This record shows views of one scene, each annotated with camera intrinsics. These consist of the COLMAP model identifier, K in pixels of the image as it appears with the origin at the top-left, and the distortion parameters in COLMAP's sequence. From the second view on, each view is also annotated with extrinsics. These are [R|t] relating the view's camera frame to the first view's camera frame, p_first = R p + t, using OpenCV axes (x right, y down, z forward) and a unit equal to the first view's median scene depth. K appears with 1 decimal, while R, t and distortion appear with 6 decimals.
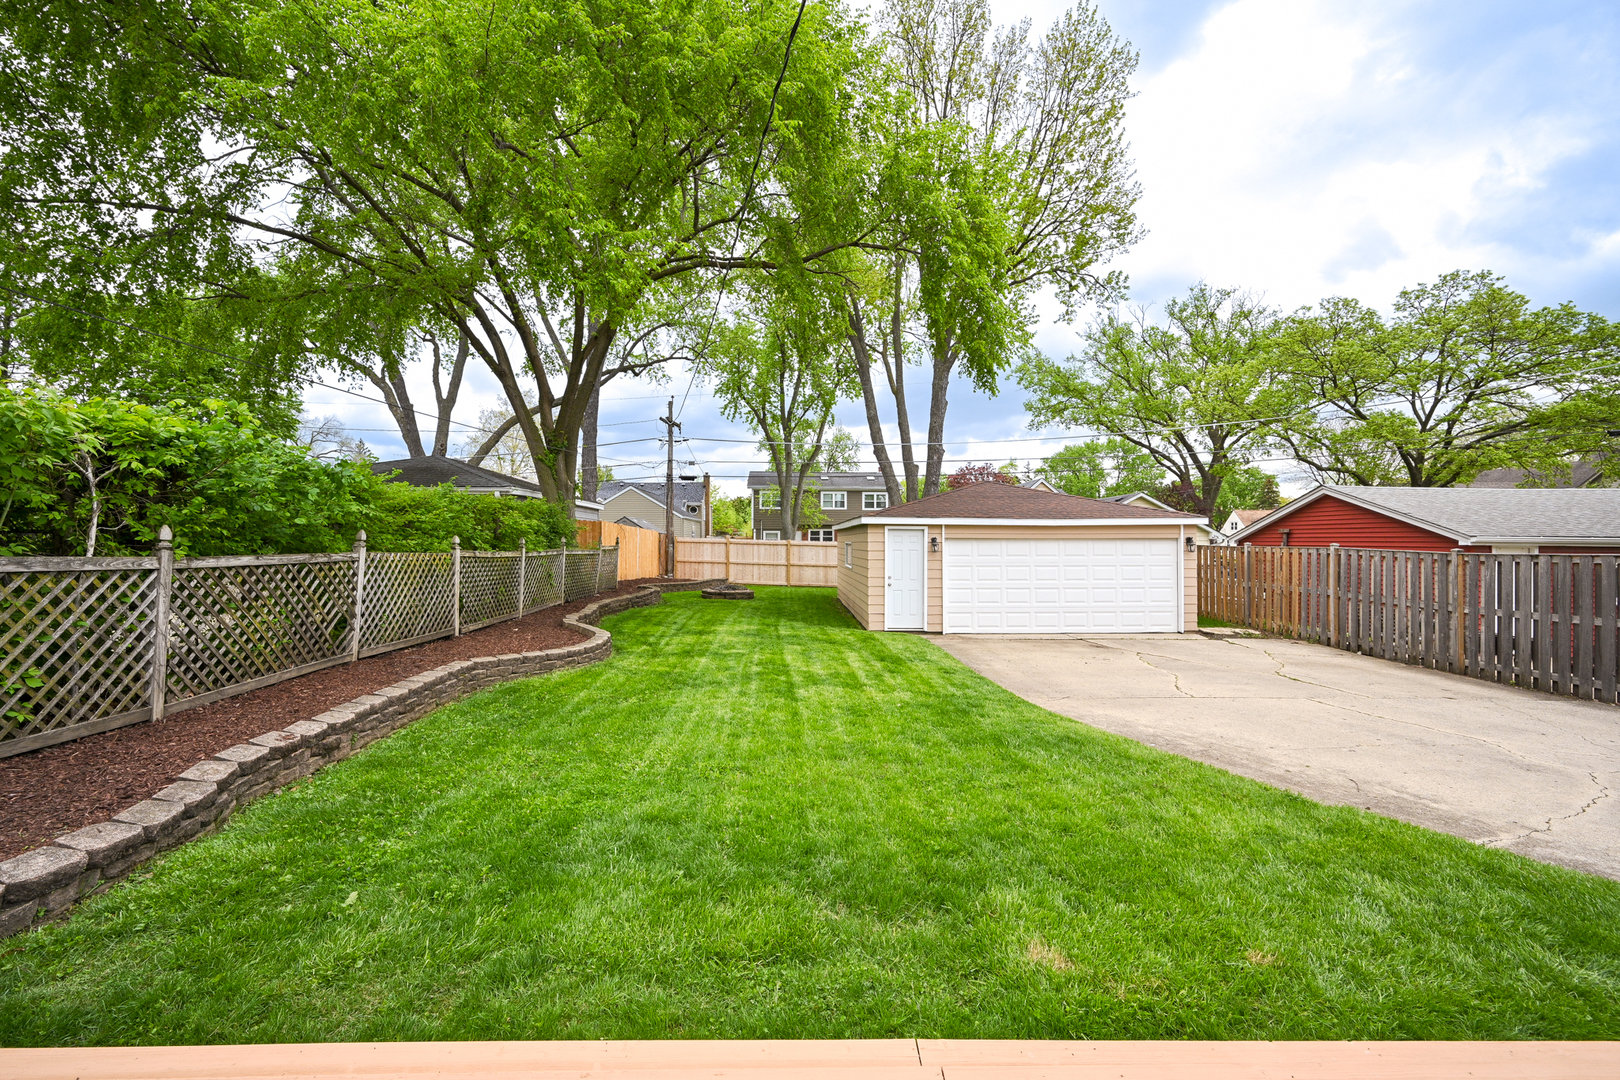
lens RADIAL K [[680.4, 0, 809.5], [0, 680.4, 542.4], [0, 0, 1]] dist [-0.002941, 0.000355]
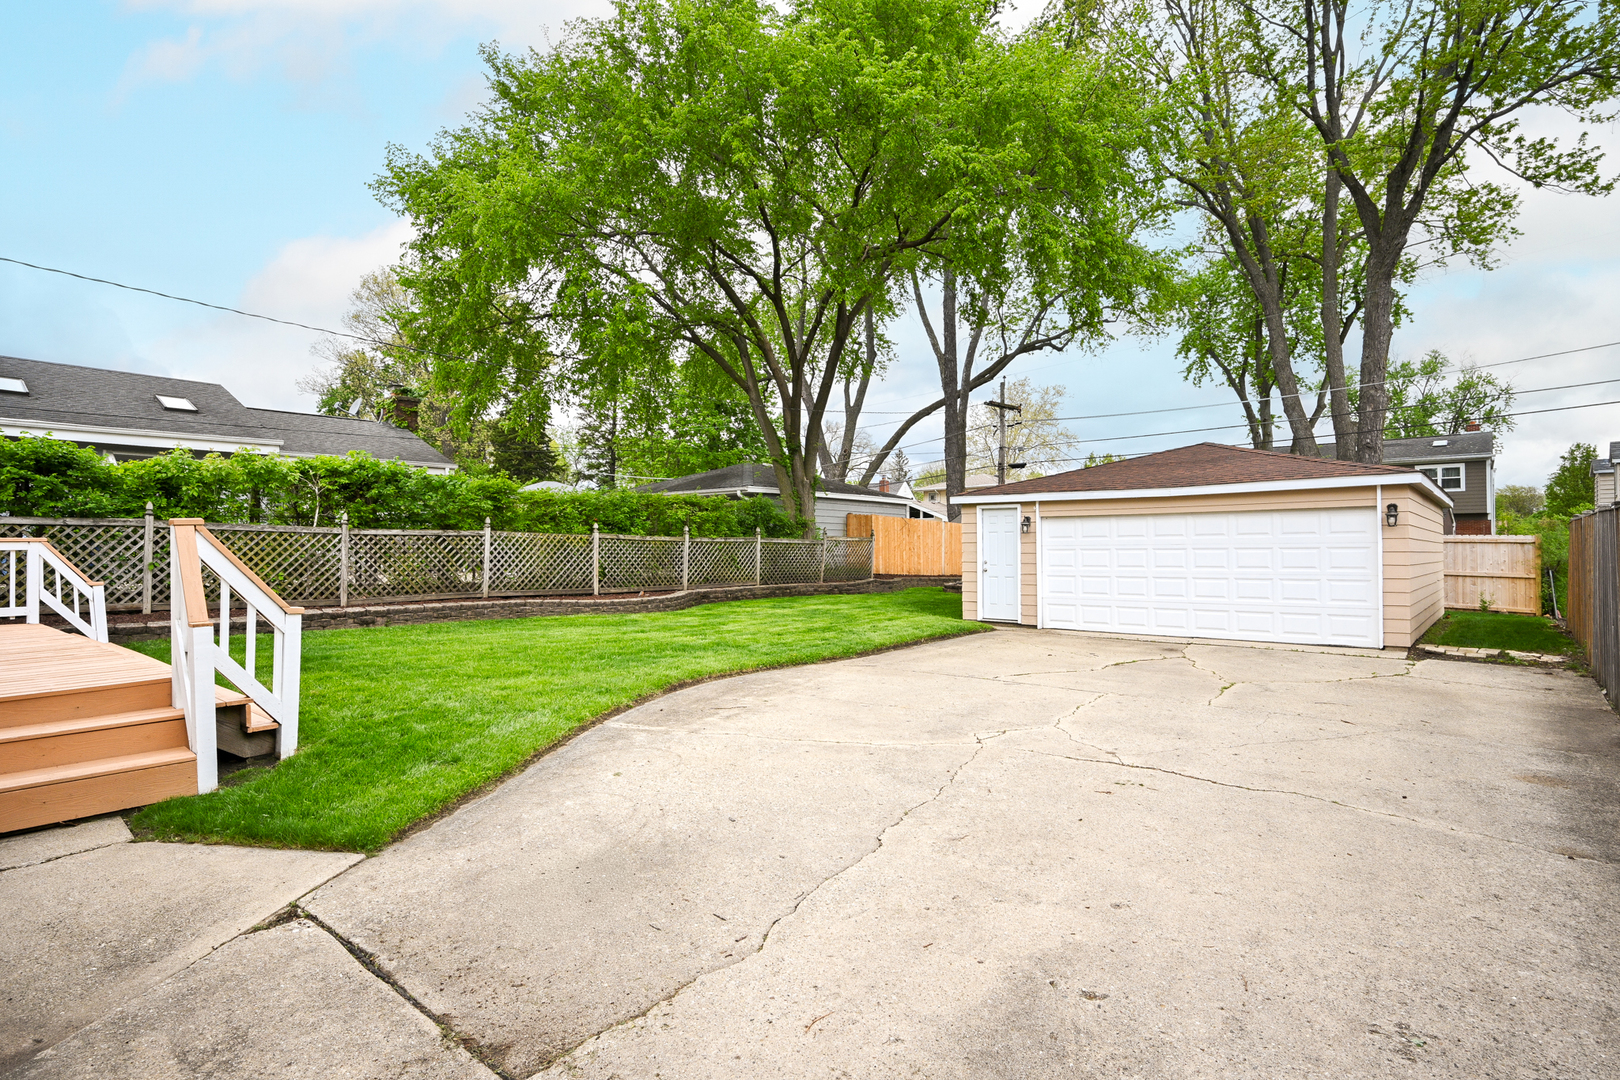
lens RADIAL K [[827.1, 0, 806.1], [0, 827.1, 538.8], [0, 0, 1]] dist [-0.004343, -0.000514]
pose [[0.739020, -0.014244, -0.673533, 0.686376], [0.002944, 0.999835, -0.017915, 0.039564], [0.673677, 0.011256, 0.738940, 0.030089]]
